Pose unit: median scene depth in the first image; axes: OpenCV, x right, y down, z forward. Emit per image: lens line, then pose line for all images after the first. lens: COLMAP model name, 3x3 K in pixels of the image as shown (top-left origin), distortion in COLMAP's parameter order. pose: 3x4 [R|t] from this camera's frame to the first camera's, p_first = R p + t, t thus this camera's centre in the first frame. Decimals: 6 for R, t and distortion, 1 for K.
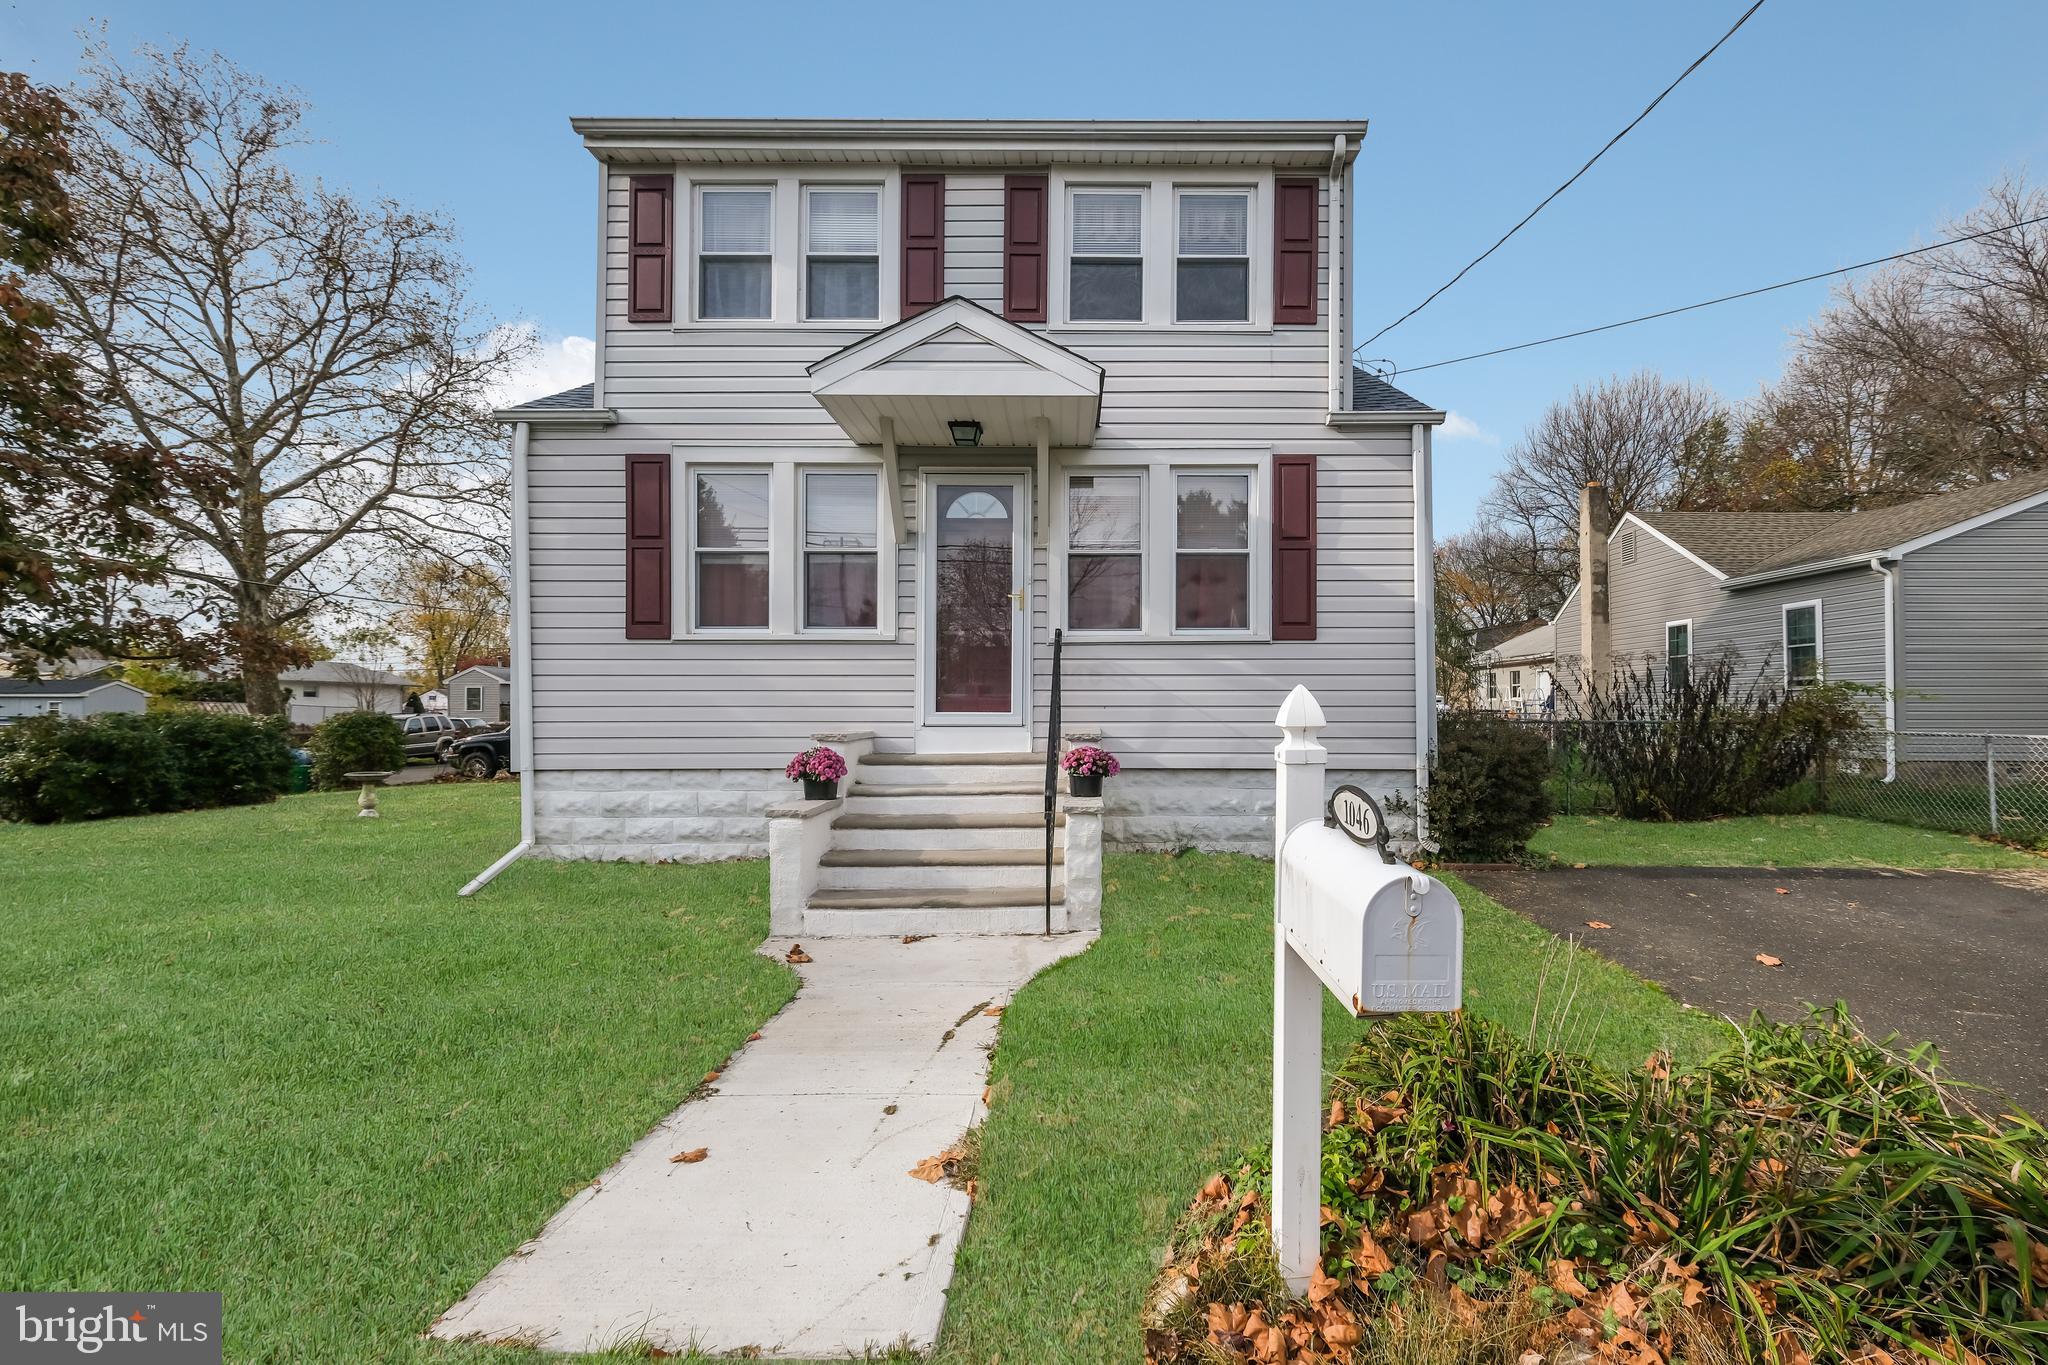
lens RADIAL K [[895.3, 0, 1027.2], [0, 895.3, 695.6], [0, 0, 1]] dist [0.002906, -0.000210]
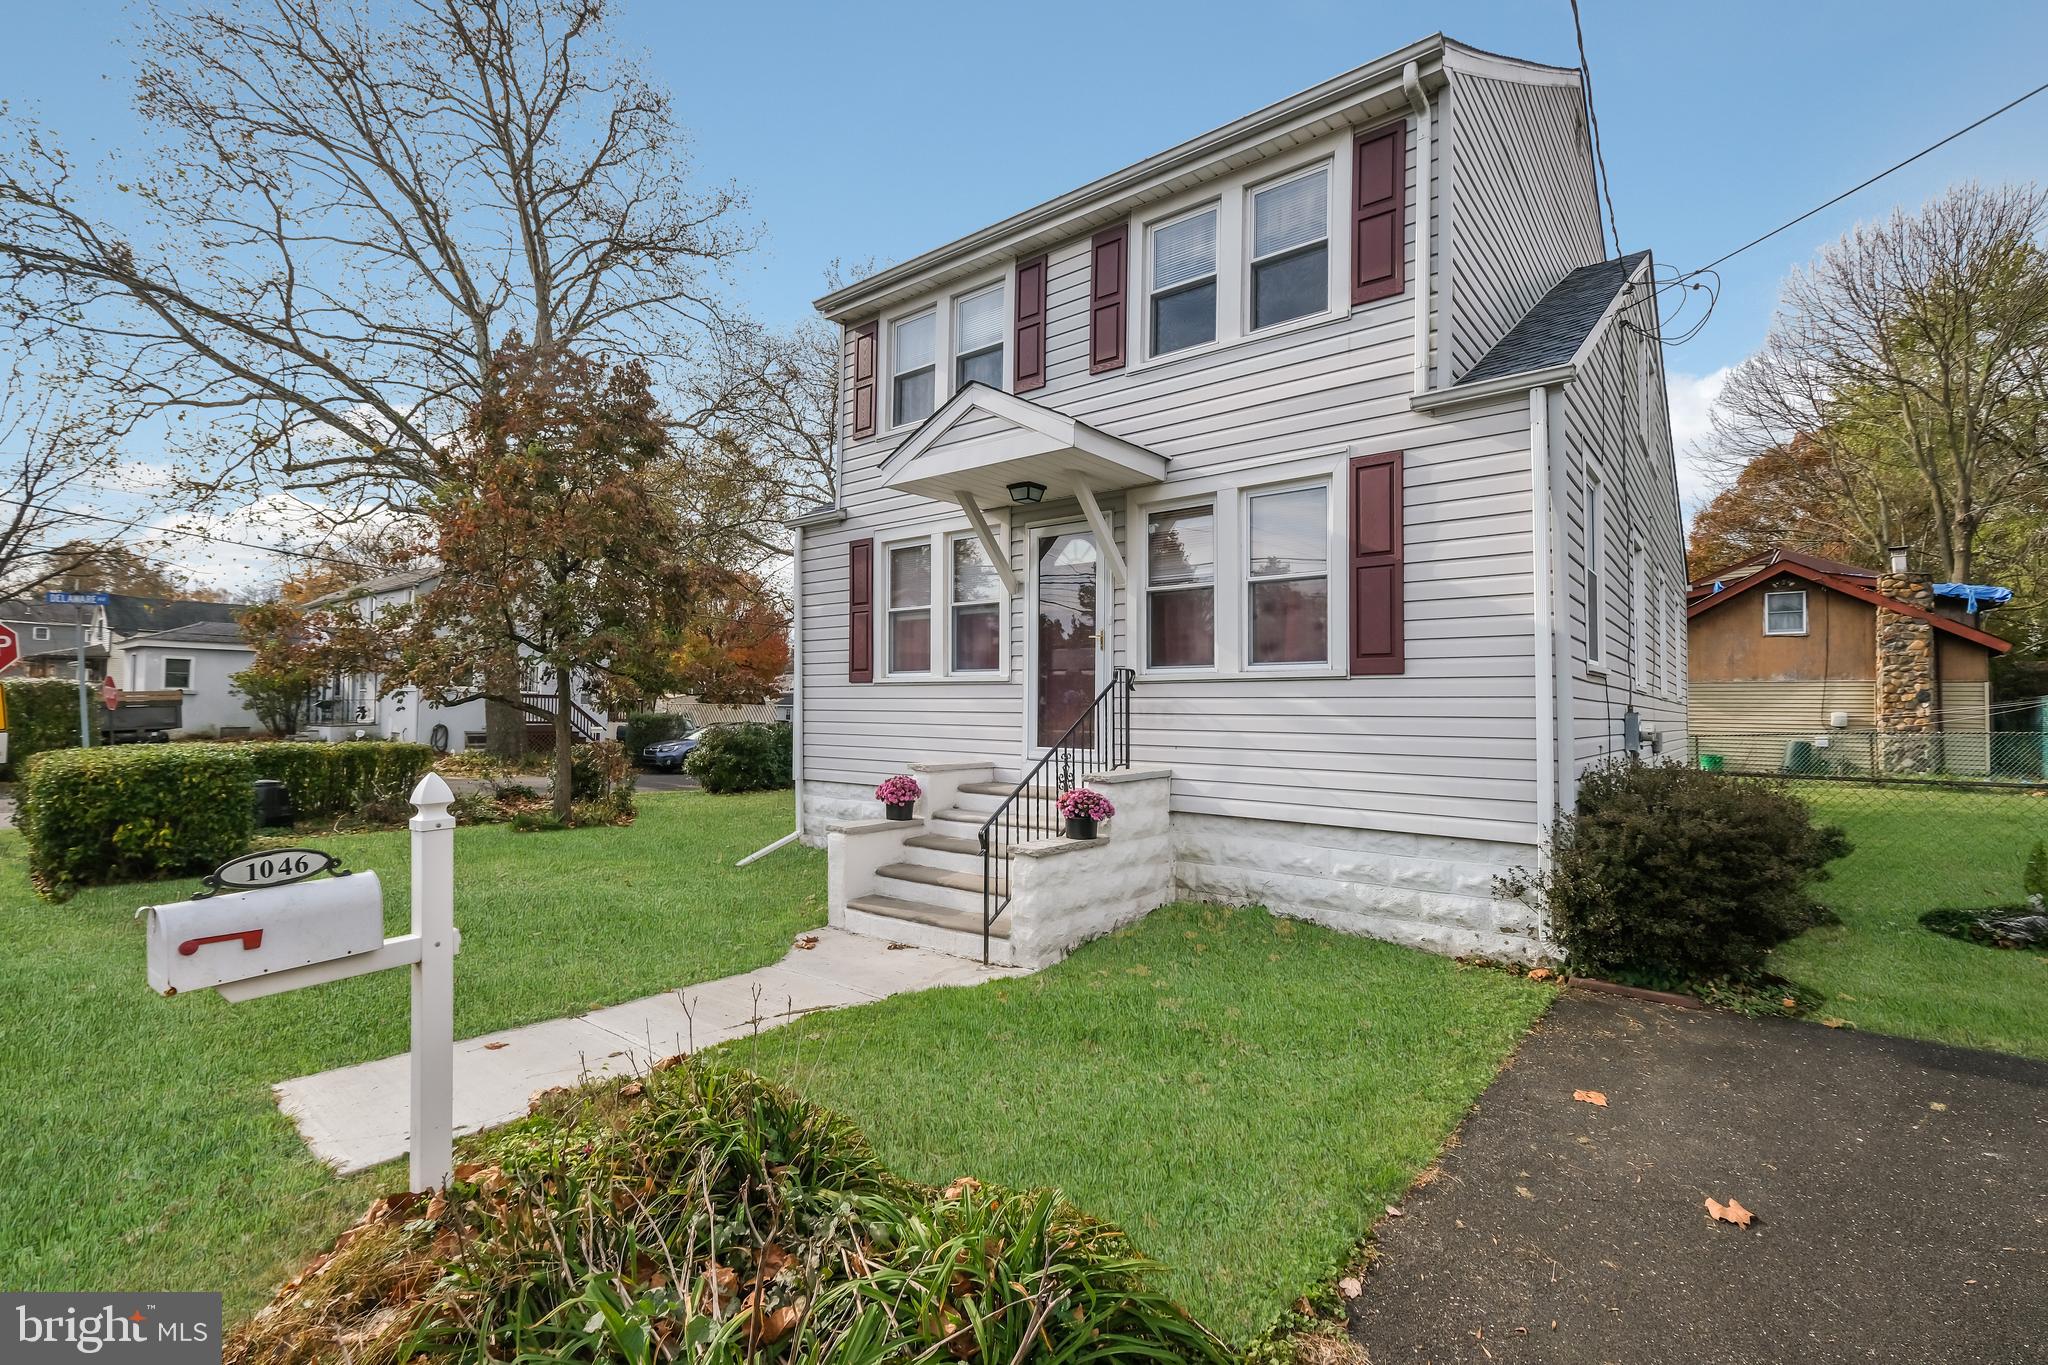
lens RADIAL K [[895.3, 0, 1036.7], [0, 895.3, 679.1], [0, 0, 1]] dist [0.002906, -0.000210]
pose [[0.784327, -0.013674, -0.620196, 0.567808], [-0.002066, 0.999694, -0.024654, -0.036417], [0.620344, 0.020619, 0.784059, 0.147204]]
